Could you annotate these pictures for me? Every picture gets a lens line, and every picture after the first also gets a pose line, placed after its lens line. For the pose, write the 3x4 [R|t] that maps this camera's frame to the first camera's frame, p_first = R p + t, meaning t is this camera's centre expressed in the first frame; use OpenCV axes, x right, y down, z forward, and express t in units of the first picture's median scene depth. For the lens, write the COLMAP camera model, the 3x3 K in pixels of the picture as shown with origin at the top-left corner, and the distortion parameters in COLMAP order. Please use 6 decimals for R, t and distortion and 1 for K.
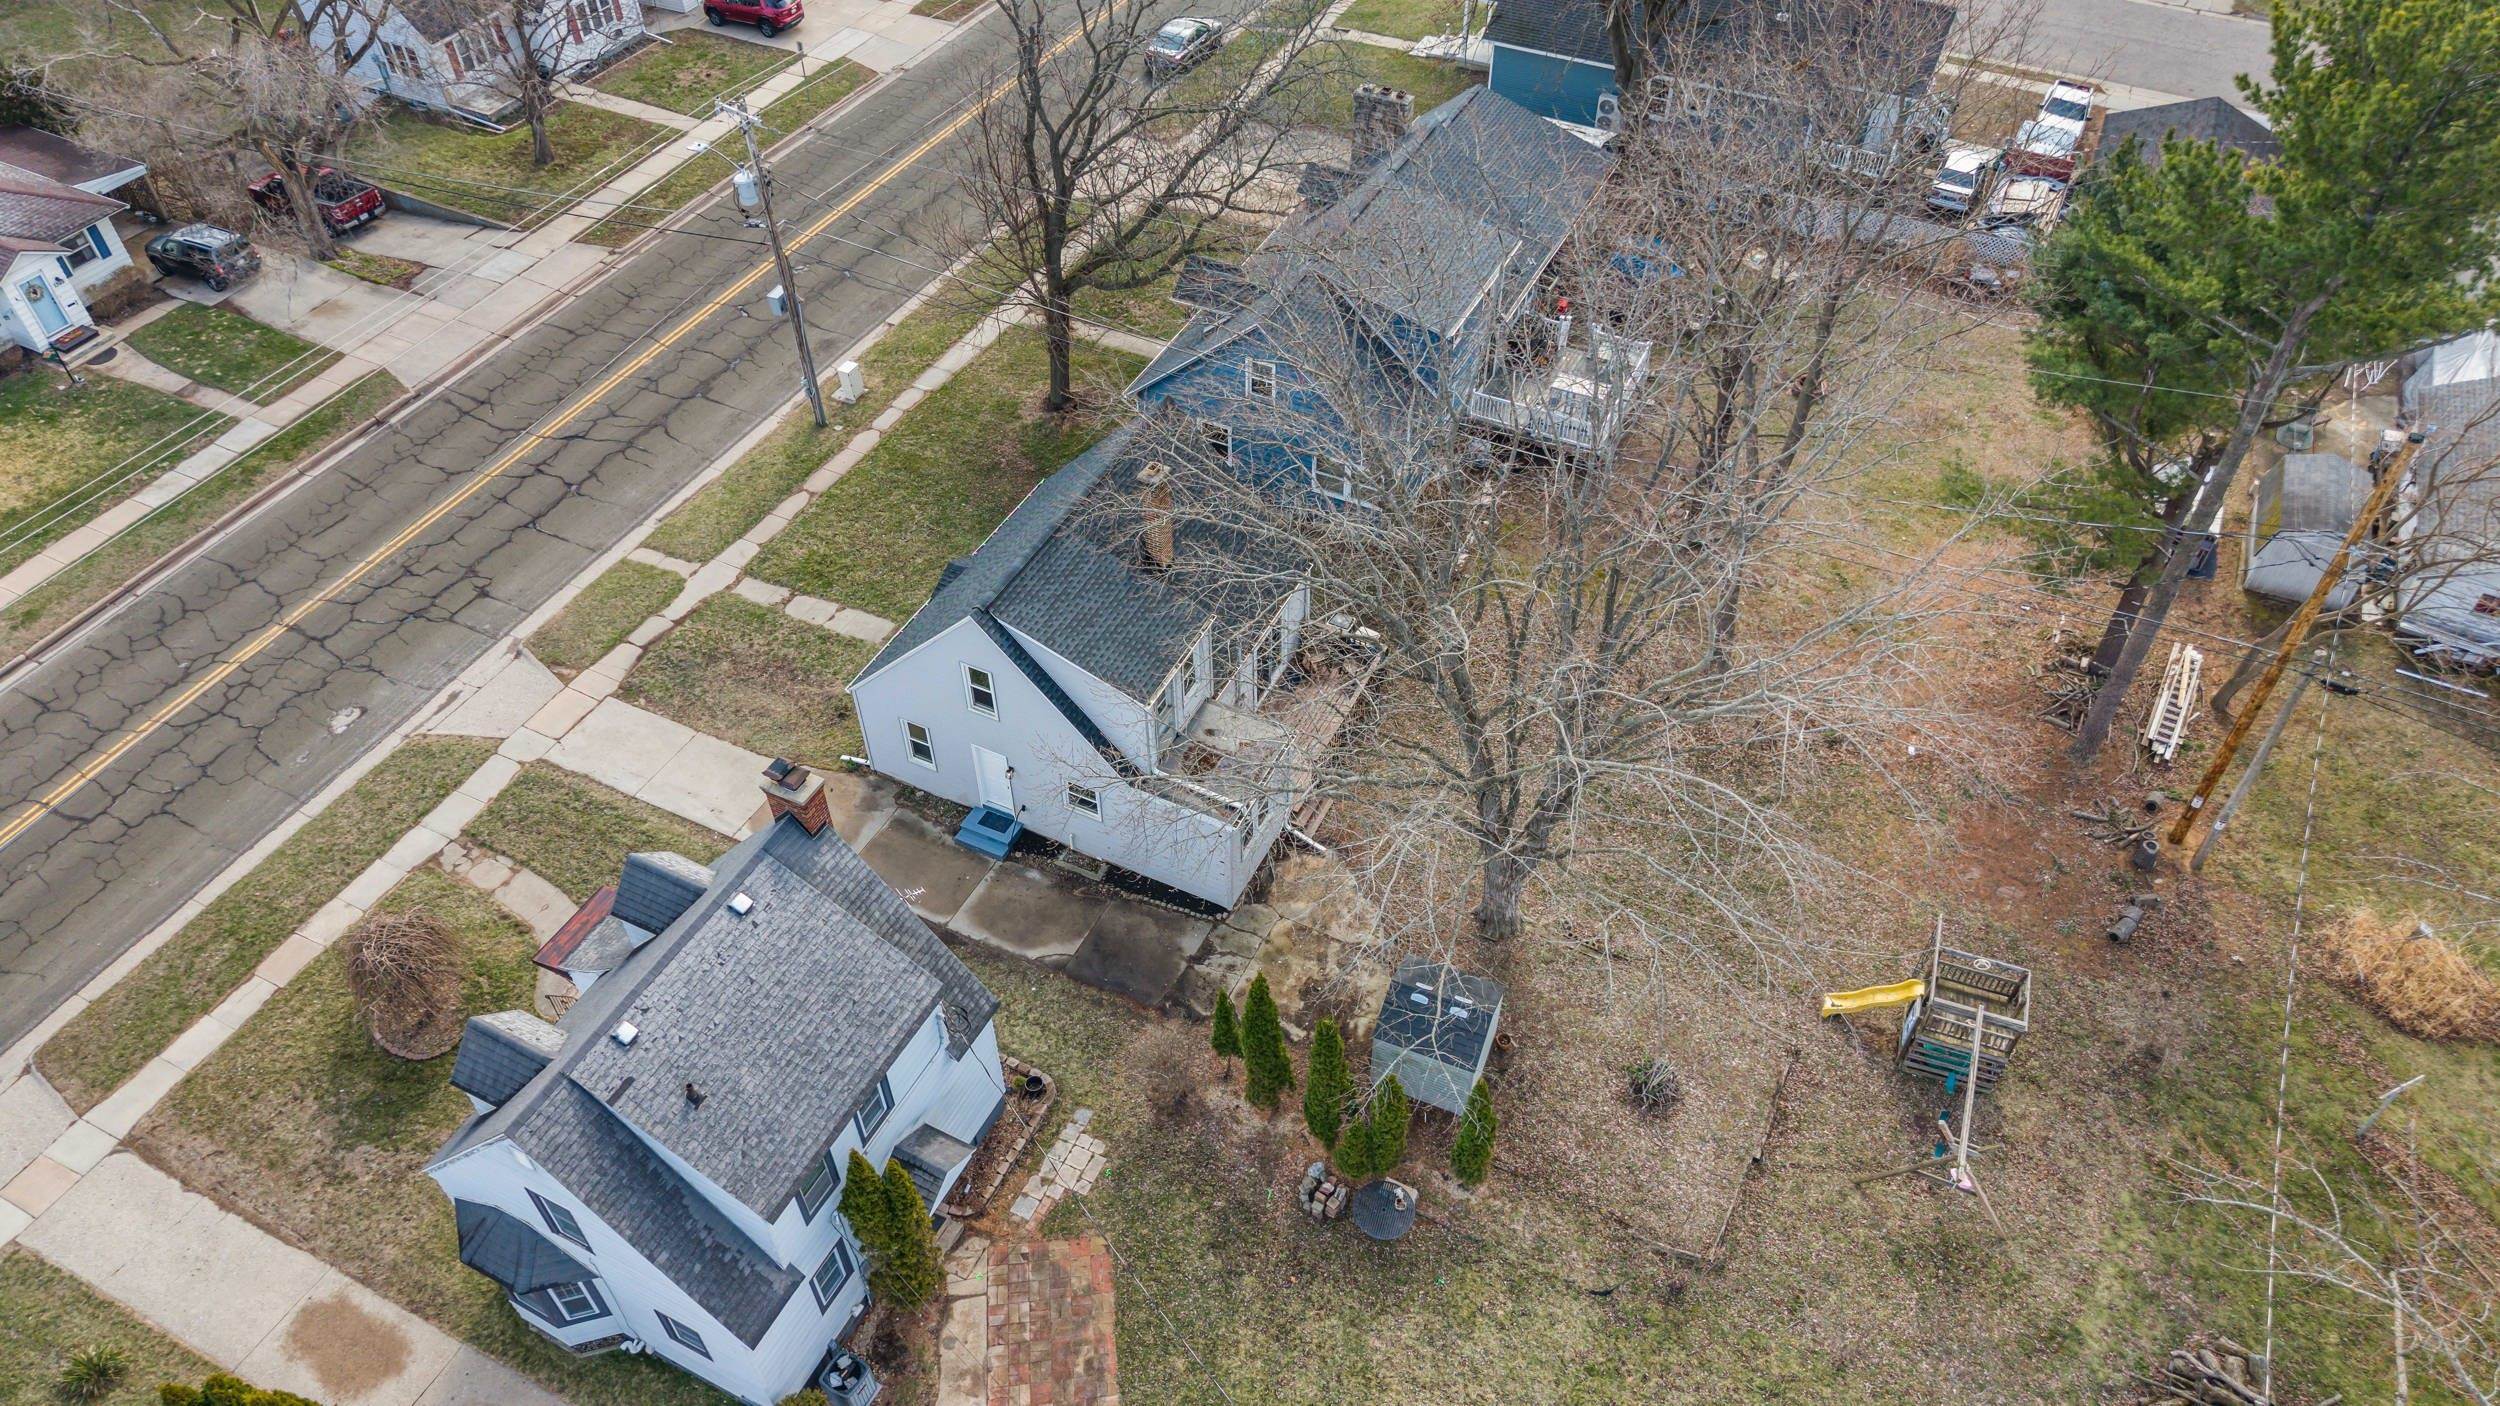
lens RADIAL K [[1691.7, 0, 1256.3], [0, 1691.7, 709.0], [0, 0, 1]] dist [0.005462, -0.000413]
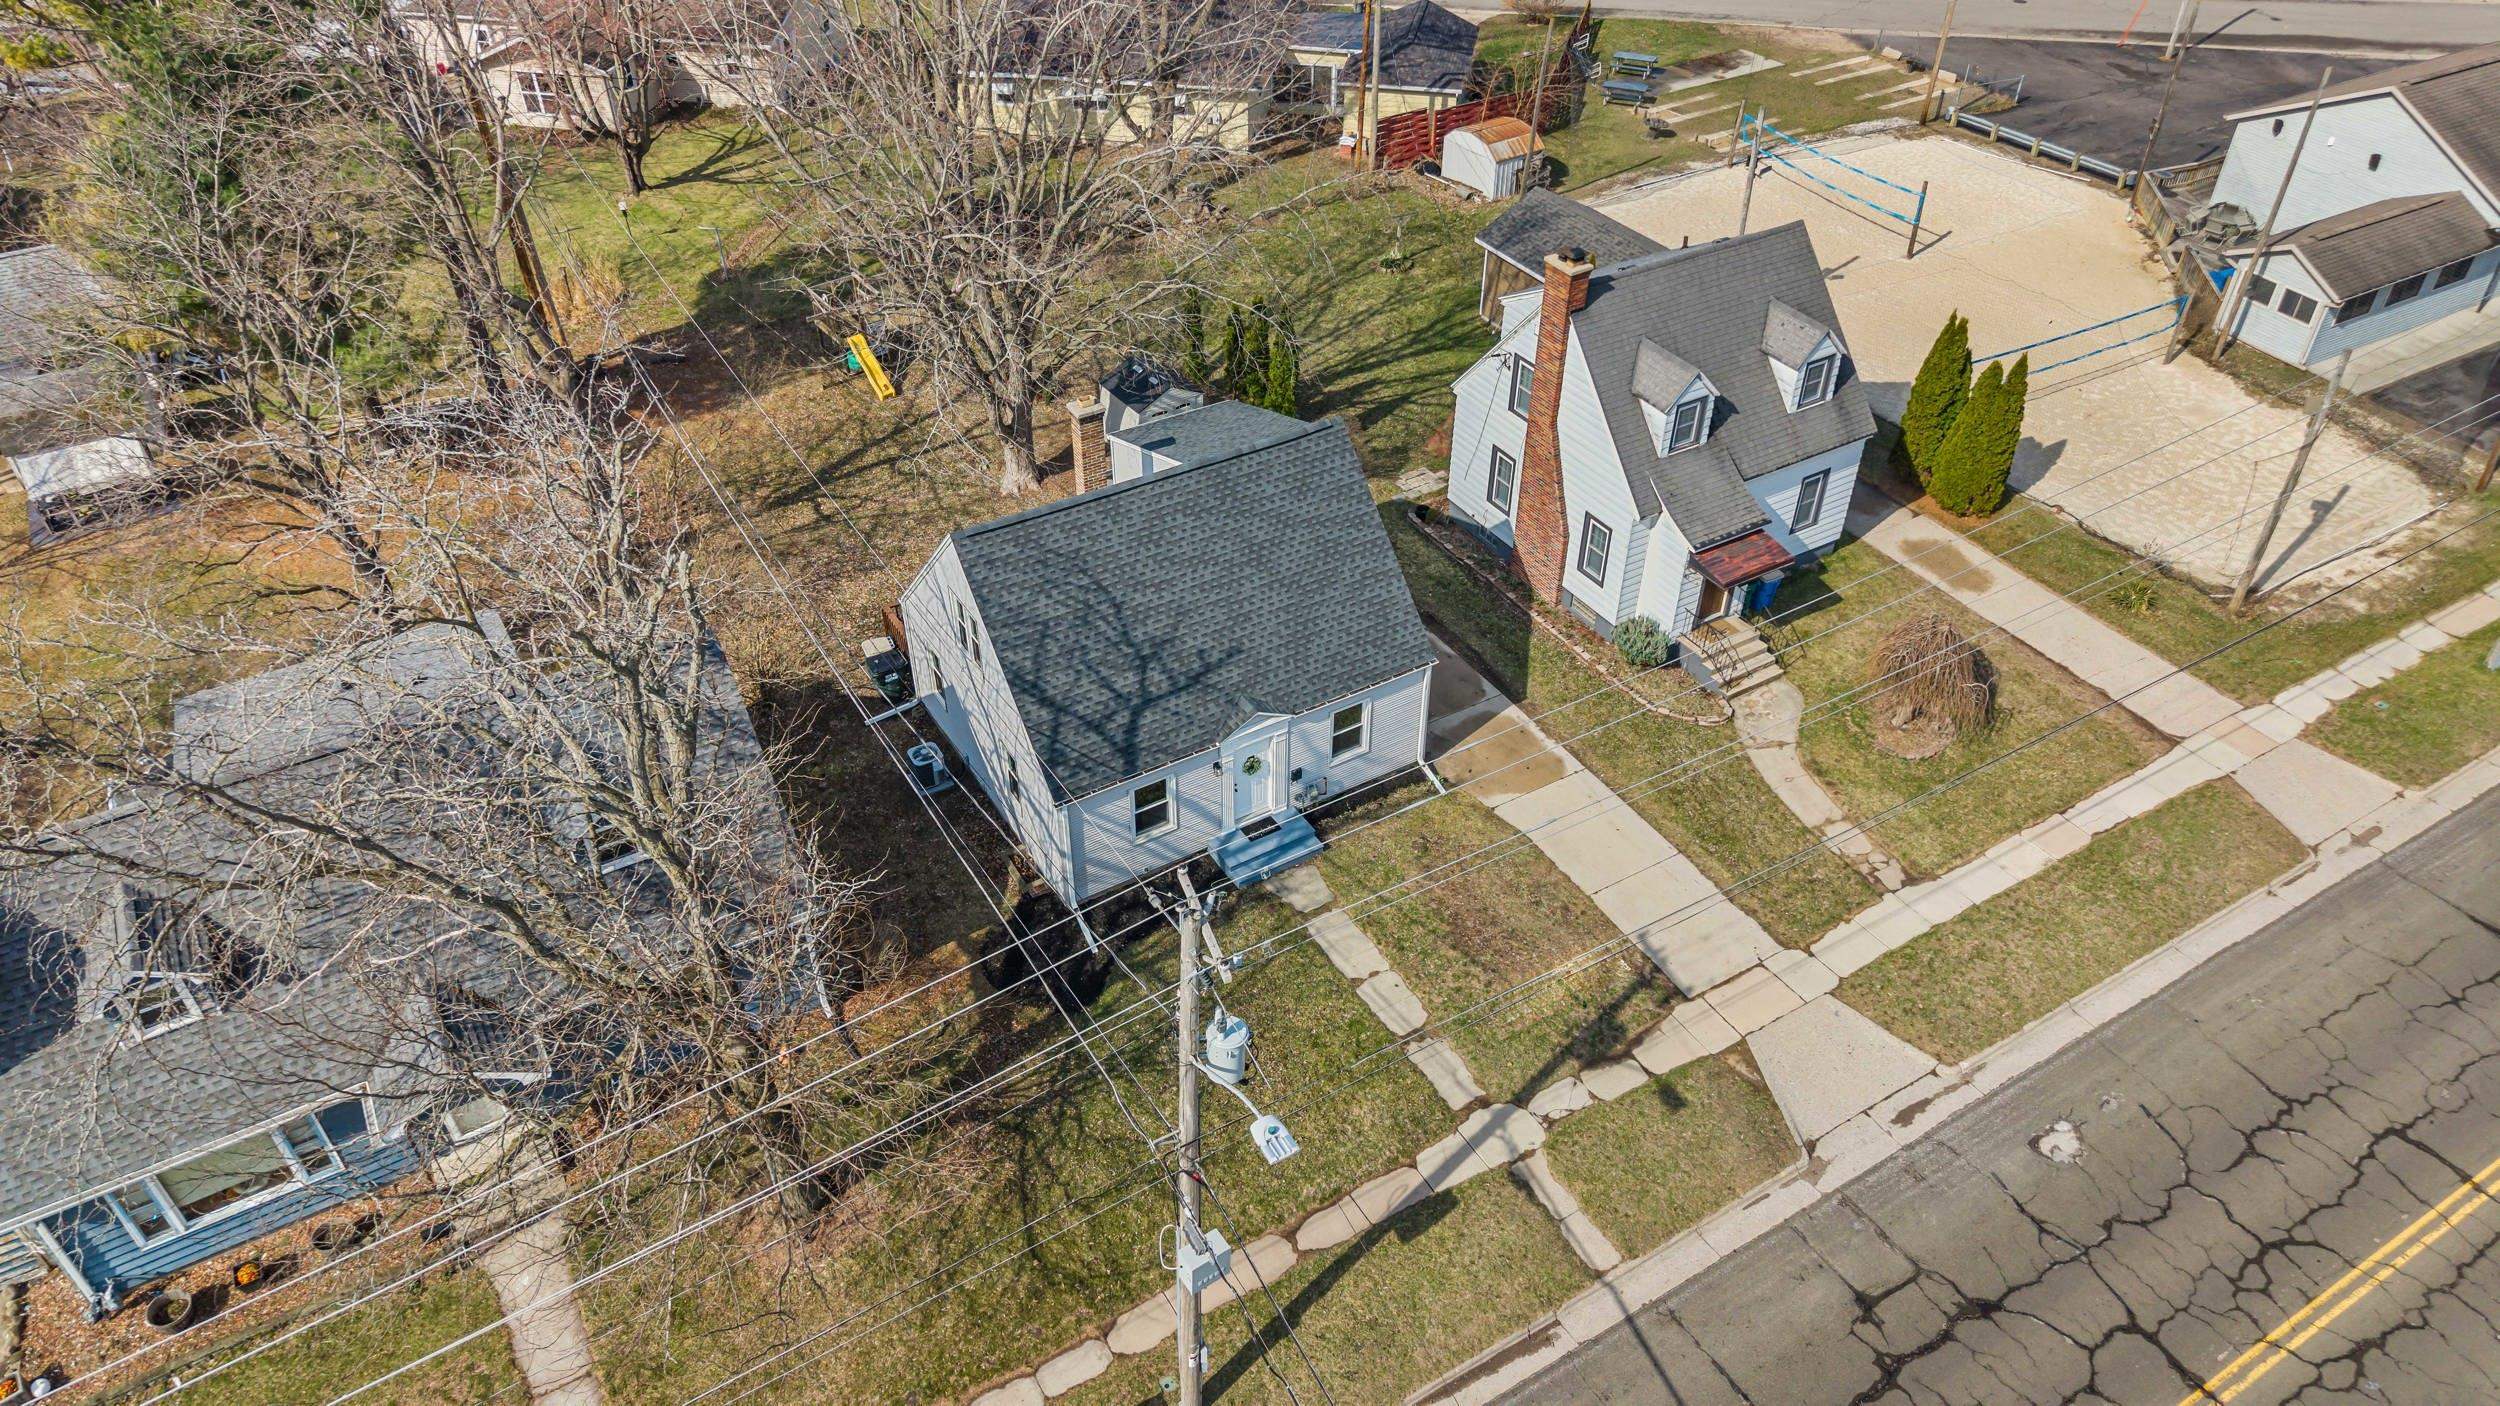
lens RADIAL K [[1660.4, 0, 1250.0], [0, 1660.4, 703.0], [0, 0, 1]] dist [-0.001025, 0.005149]
pose [[-0.840269, -0.338918, 0.423182, -0.466894], [0.389928, 0.164549, 0.906024, -0.731903], [-0.376702, 0.926314, -0.006112, 0.924422]]
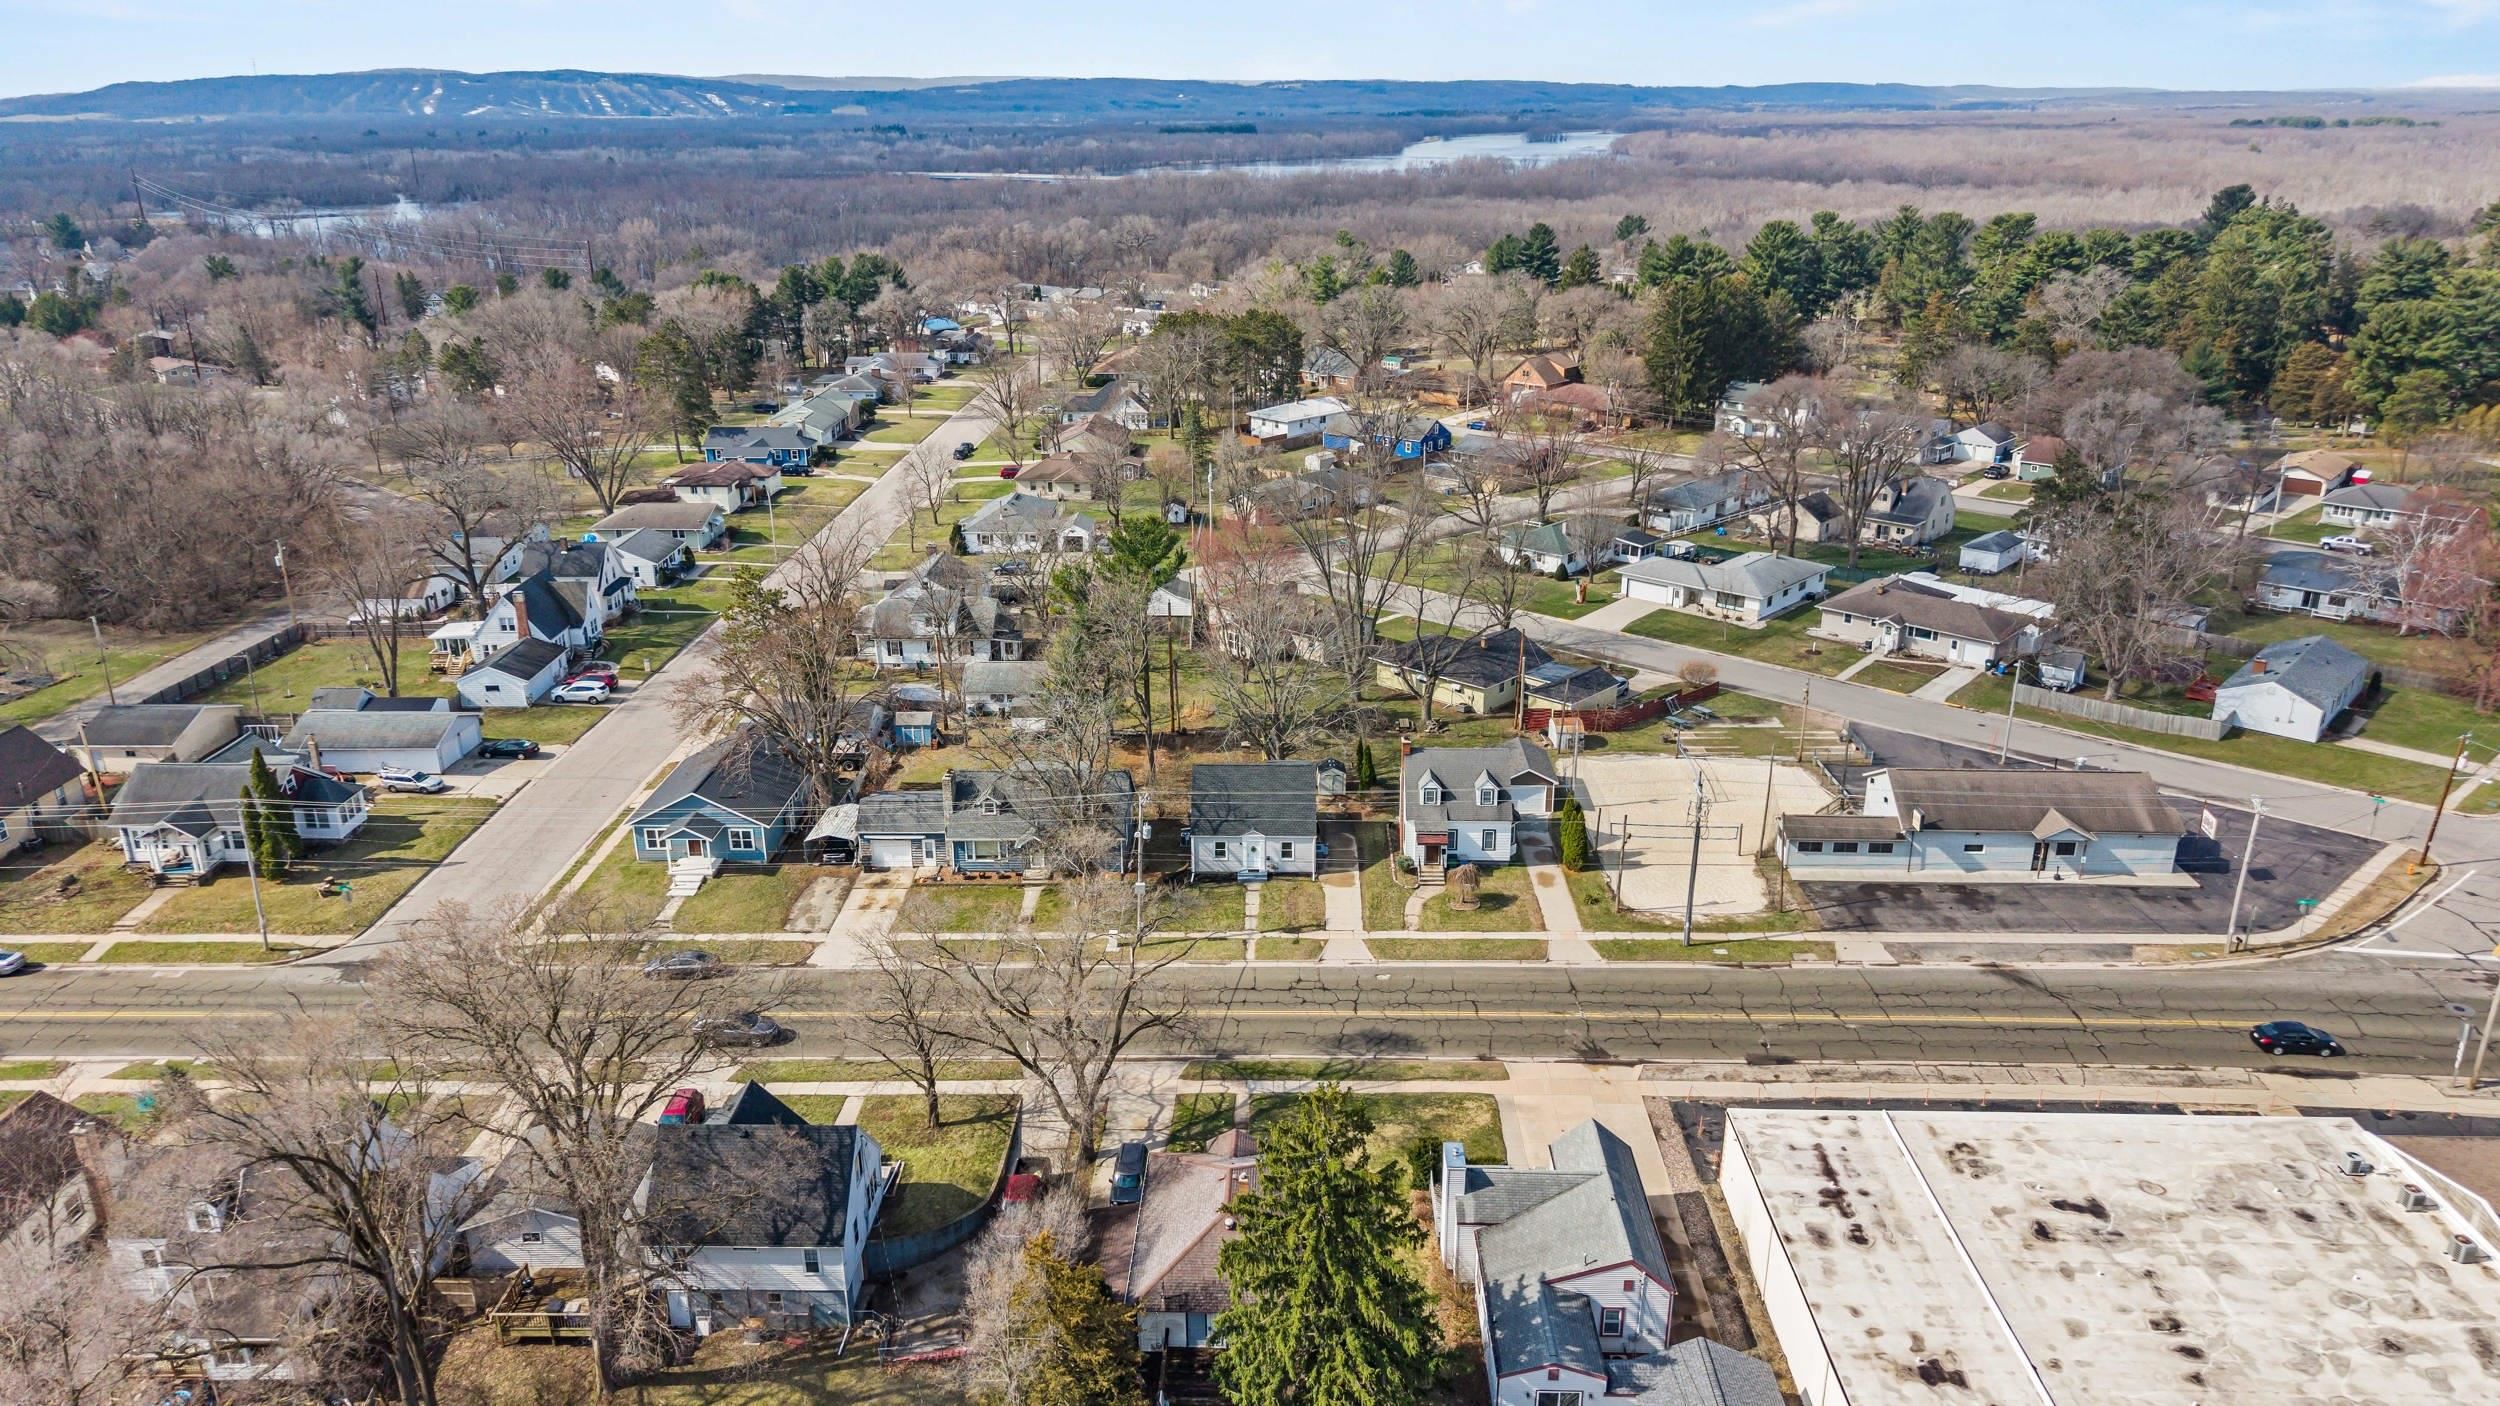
lens RADIAL K [[1635.2, 0, 1250.0], [0, 1635.2, 703.0], [0, 0, 1]] dist [0.083163, 0.000033]
pose [[-0.423113, -0.303574, 0.853709, -2.264768], [0.653059, 0.550951, 0.519582, -1.506225], [-0.628084, 0.777364, -0.034863, 0.860719]]
